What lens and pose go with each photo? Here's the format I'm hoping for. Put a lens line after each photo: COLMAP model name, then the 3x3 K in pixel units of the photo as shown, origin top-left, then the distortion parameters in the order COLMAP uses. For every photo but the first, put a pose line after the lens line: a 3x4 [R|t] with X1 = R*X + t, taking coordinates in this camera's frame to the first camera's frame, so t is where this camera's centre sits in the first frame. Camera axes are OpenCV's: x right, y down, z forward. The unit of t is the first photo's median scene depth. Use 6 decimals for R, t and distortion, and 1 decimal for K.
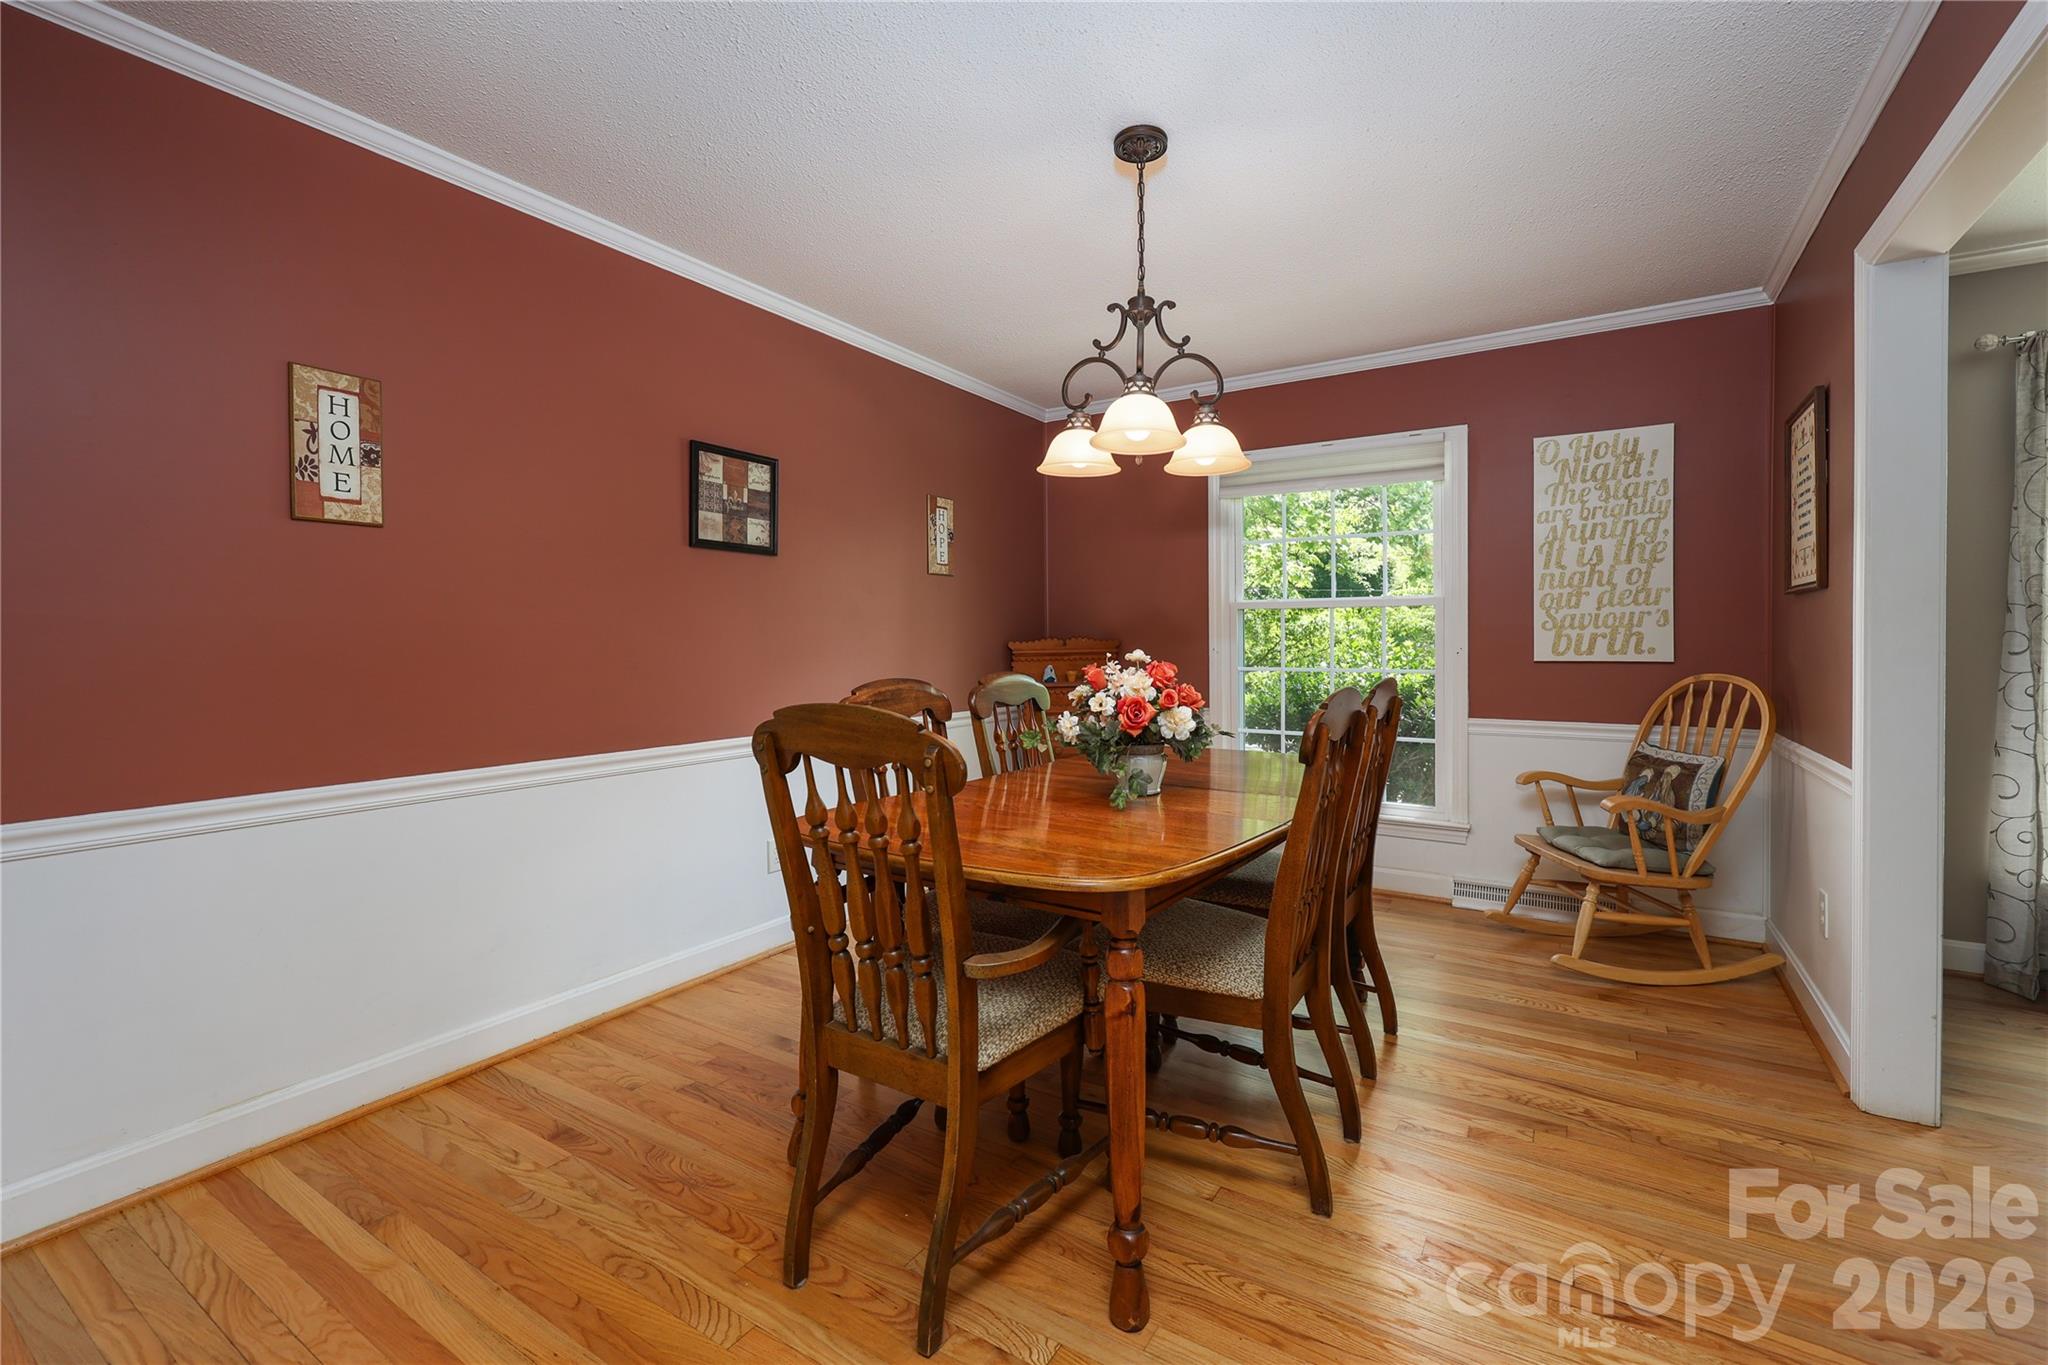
lens RADIAL K [[848.1, 0, 1072.3], [0, 848.1, 644.5], [0, 0, 1]] dist [-0.006567, 0.001185]
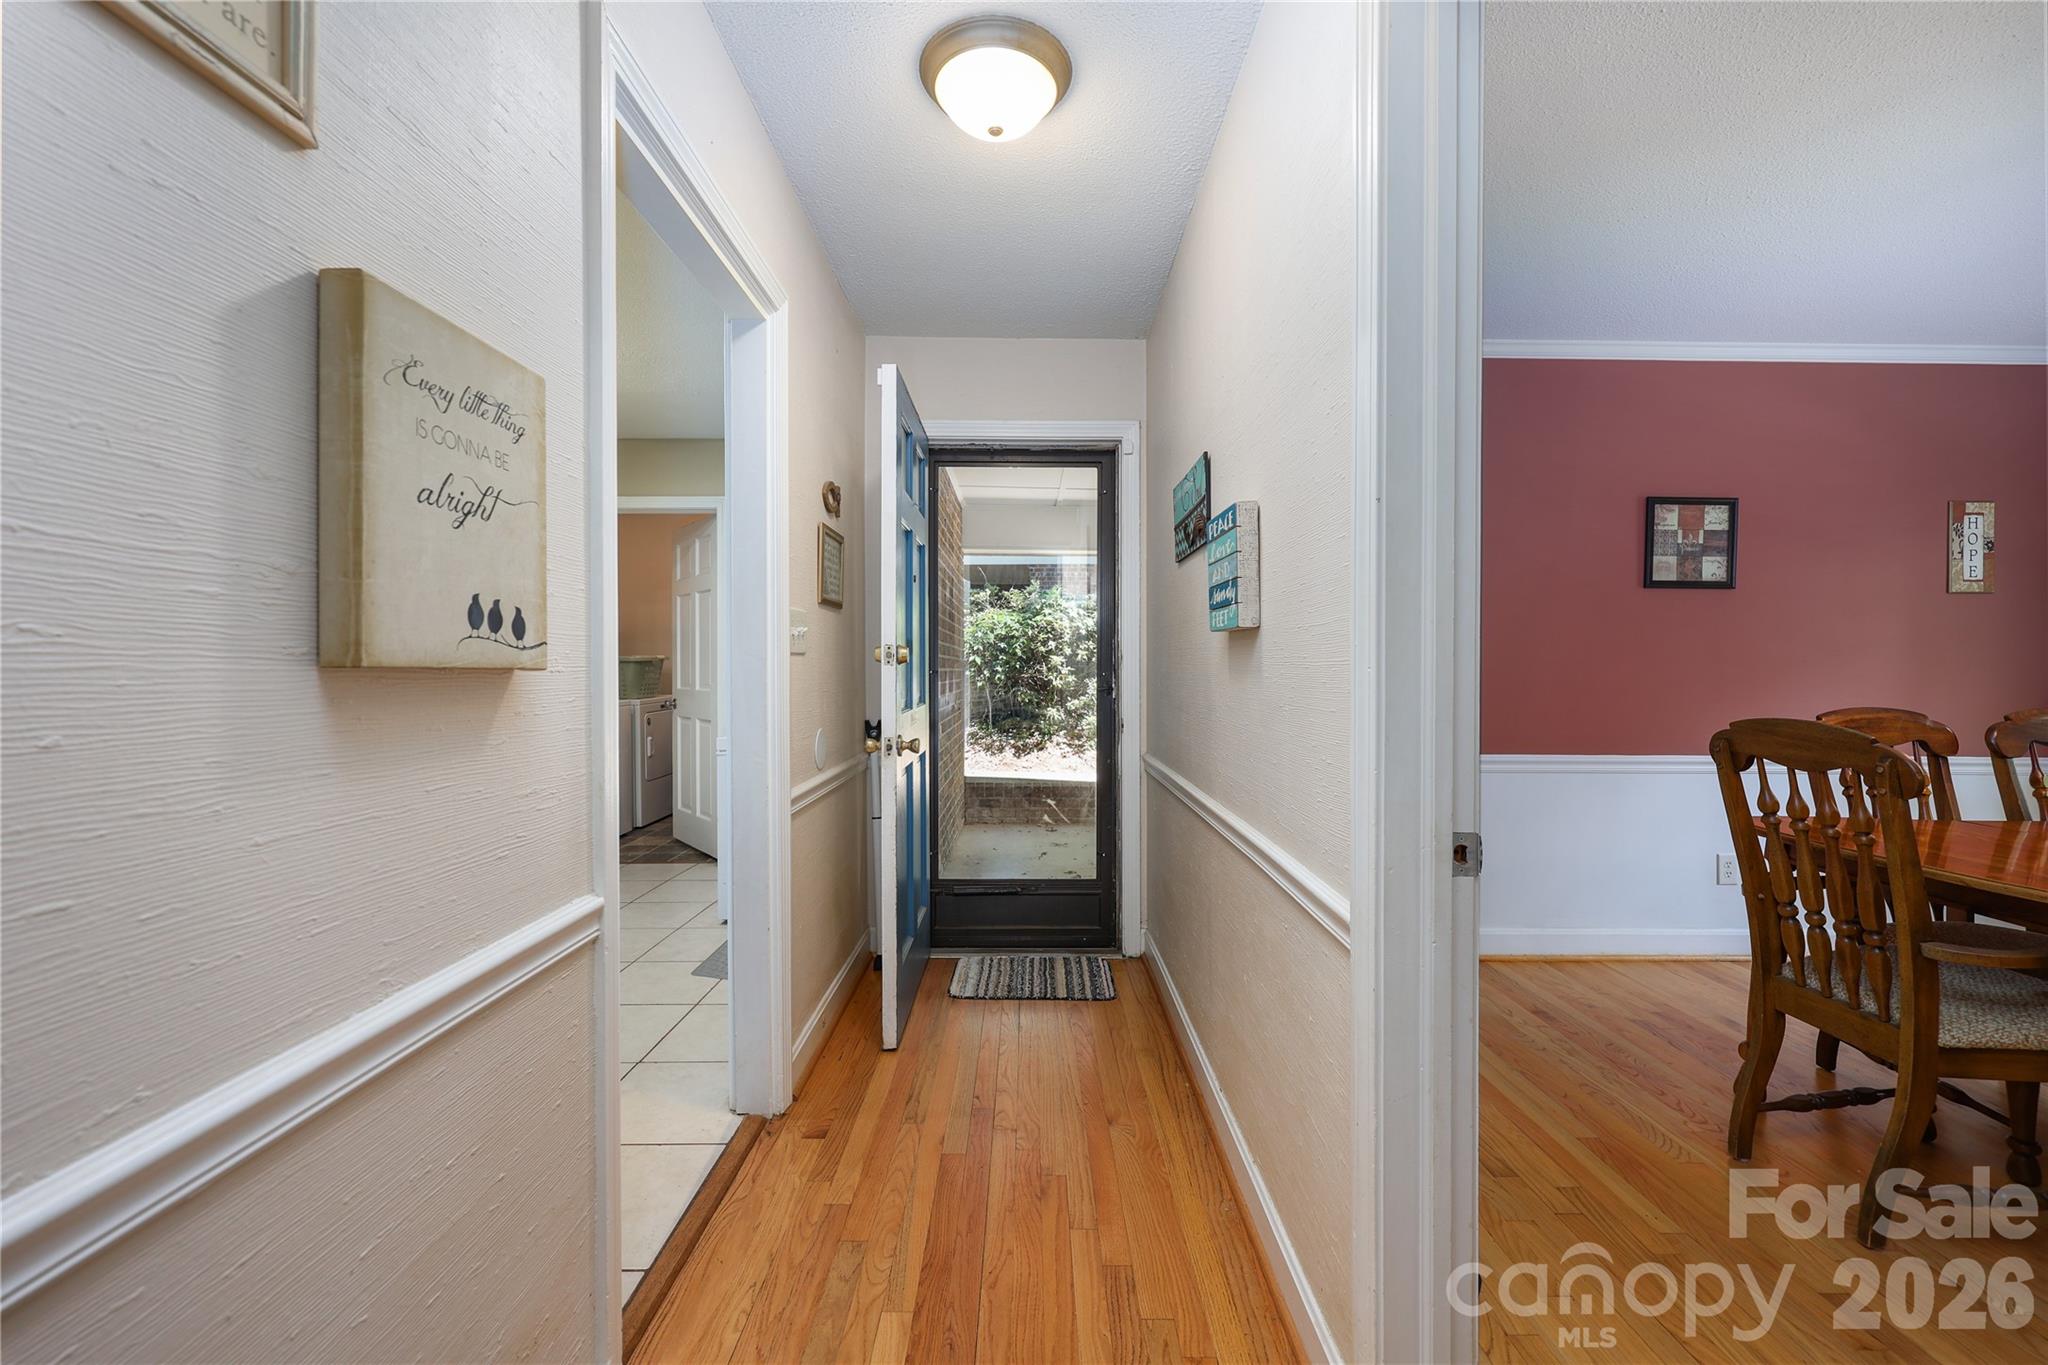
lens RADIAL K [[848.1, 0, 1029.8], [0, 848.1, 673.8], [0, 0, 1]] dist [-0.006567, 0.001185]
pose [[0.515961, 0.017366, -0.856436, 0.139209], [-0.012393, 0.999841, 0.012808, -0.000850], [0.856522, 0.004005, 0.516095, -0.405287]]
